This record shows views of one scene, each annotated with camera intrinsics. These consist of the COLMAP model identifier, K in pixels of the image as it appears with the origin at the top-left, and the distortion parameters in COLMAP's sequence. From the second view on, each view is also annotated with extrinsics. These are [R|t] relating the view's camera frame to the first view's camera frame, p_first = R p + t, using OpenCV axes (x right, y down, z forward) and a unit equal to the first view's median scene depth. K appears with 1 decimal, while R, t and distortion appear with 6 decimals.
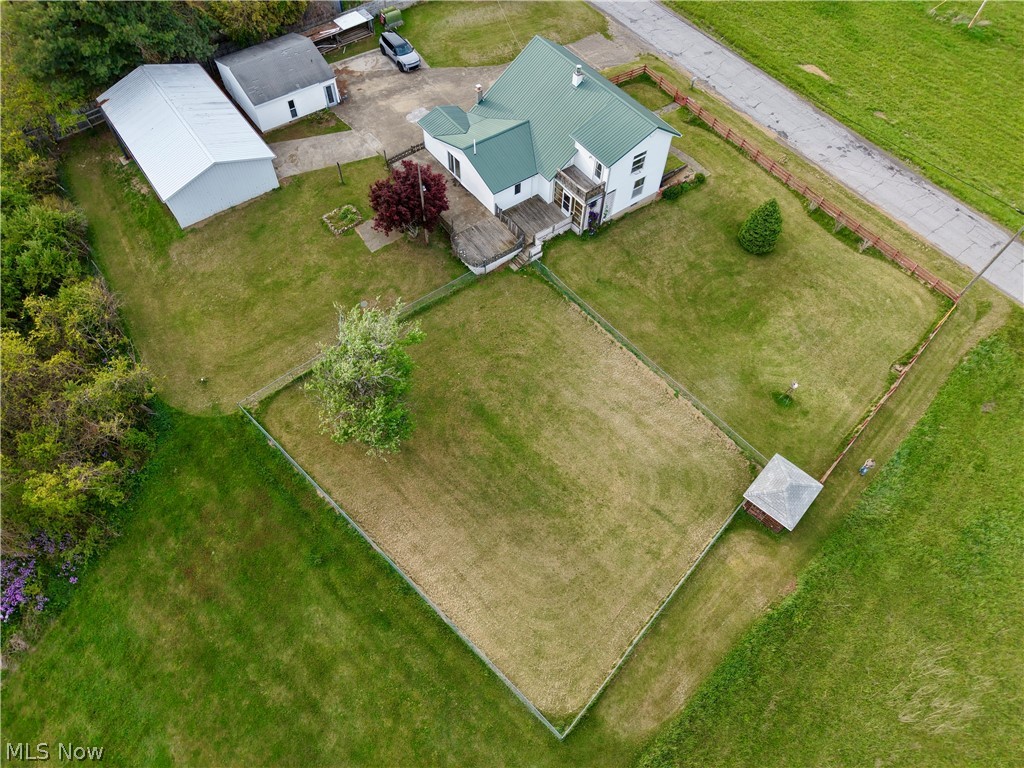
lens RADIAL K [[684.8, 0, 511.6], [0, 684.8, 388.6], [0, 0, 1]] dist [0.006373, 0.001928]
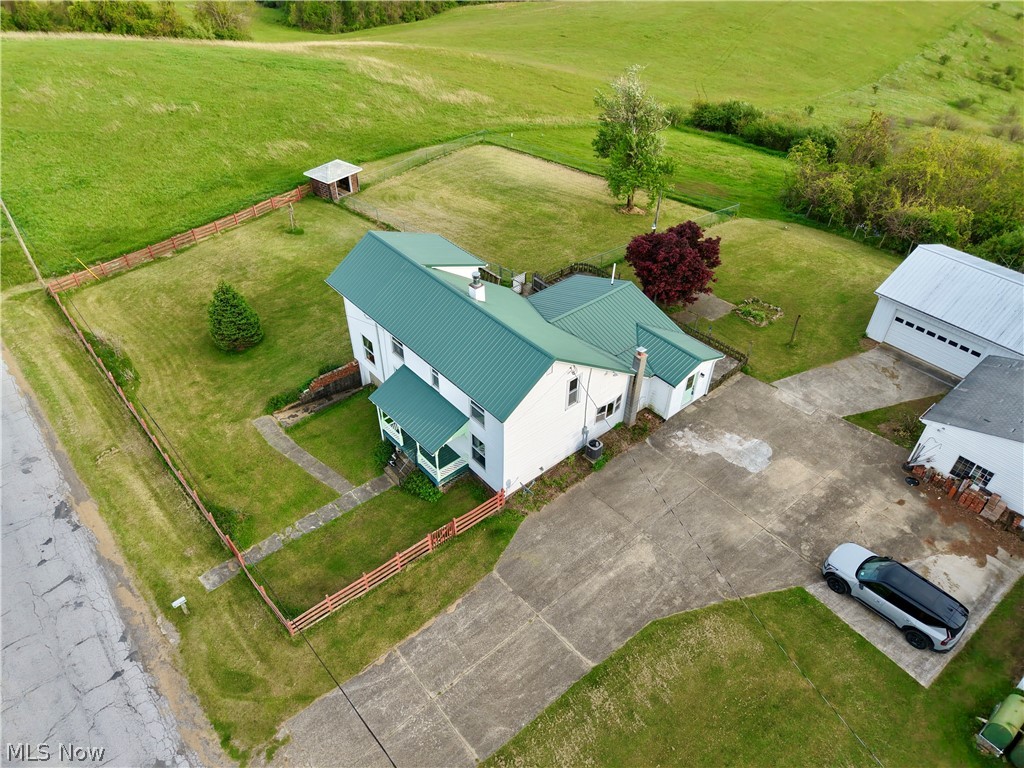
lens RADIAL K [[684.8, 0, 511.6], [0, 684.8, 388.6], [0, 0, 1]] dist [0.006373, 0.001928]
pose [[-0.996476, 0.027860, -0.079115, 0.116136], [-0.081775, -0.112837, 0.990243, -1.068295], [0.018661, 0.993223, 0.114717, 1.016285]]
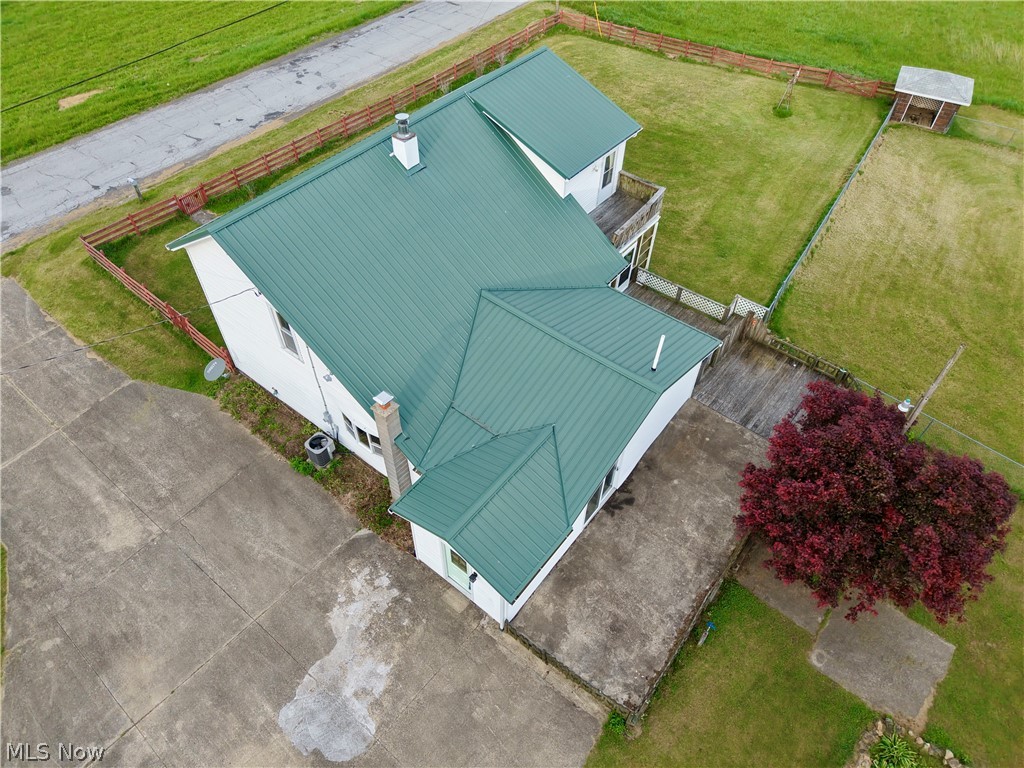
lens RADIAL K [[684.8, 0, 511.6], [0, 684.8, 388.6], [0, 0, 1]] dist [0.006373, 0.001928]
pose [[-0.266626, -0.741711, 0.615447, -0.261498], [0.794950, 0.191812, 0.575554, -0.602729], [-0.544946, 0.642707, 0.538481, 0.843481]]
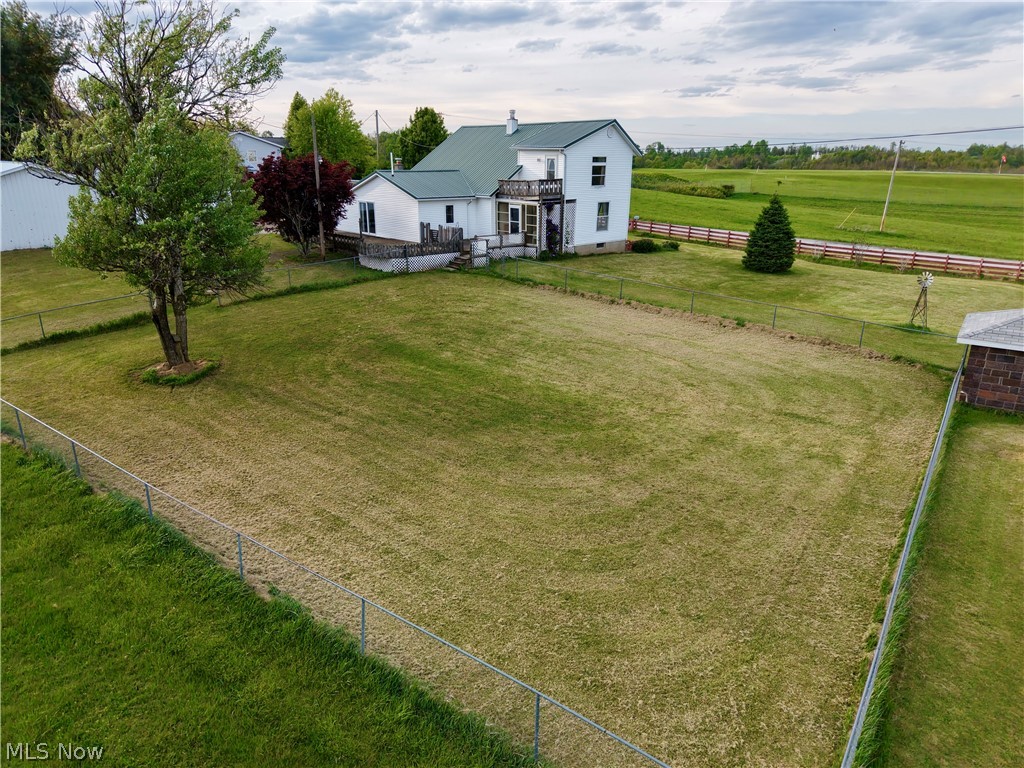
lens RADIAL K [[684.8, 0, 511.6], [0, 684.8, 388.6], [0, 0, 1]] dist [0.006373, 0.001928]
pose [[0.993154, -0.052859, 0.104170, -0.012655], [0.105547, 0.788163, -0.606349, 0.338790], [-0.050052, 0.613193, 0.788346, 0.517193]]
